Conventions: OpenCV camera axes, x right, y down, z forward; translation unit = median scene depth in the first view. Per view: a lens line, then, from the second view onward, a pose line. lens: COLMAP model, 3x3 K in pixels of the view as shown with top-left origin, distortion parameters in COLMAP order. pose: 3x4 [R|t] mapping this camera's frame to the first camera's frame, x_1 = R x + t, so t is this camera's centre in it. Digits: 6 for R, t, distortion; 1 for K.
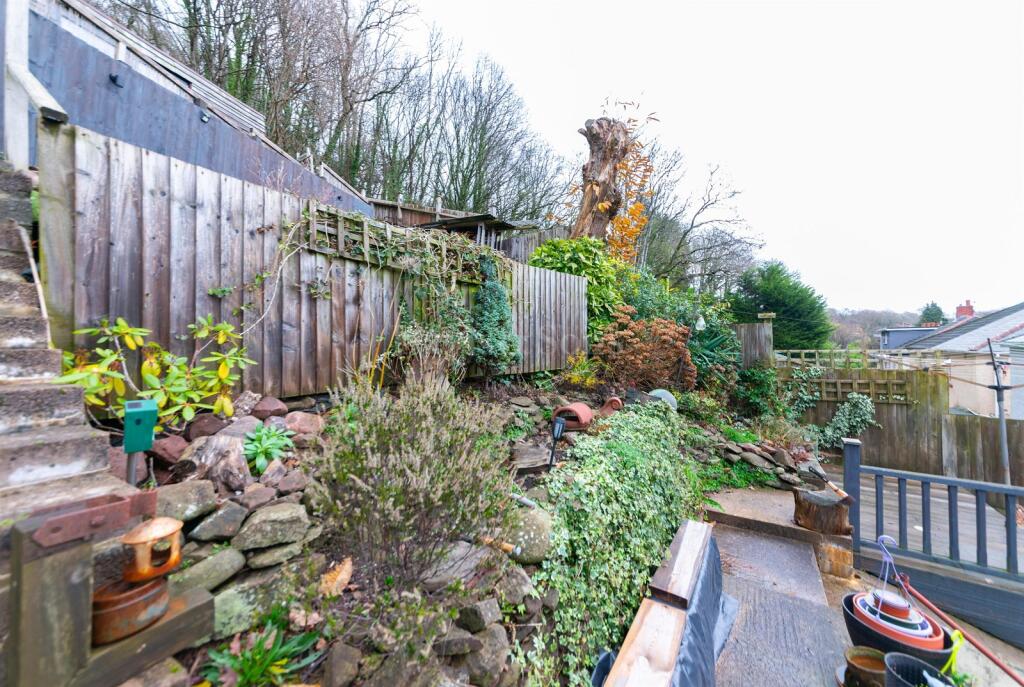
lens RADIAL K [[368.1, 0, 518.3], [0, 368.1, 331.7], [0, 0, 1]] dist [-0.005483, 0.000028]
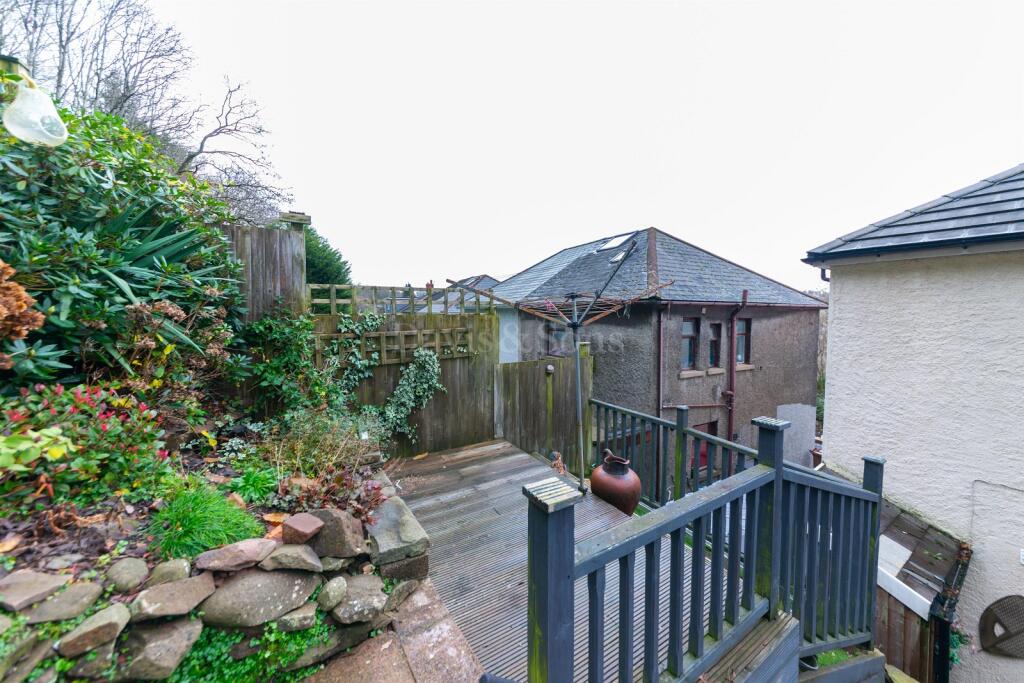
lens RADIAL K [[368.1, 0, 518.3], [0, 368.1, 329.7], [0, 0, 1]] dist [-0.005483, 0.000028]
pose [[0.419016, -0.038778, 0.907150, 0.363073], [-0.036874, 0.997537, 0.059674, 0.082243], [-0.907230, -0.058455, 0.416554, 0.537009]]
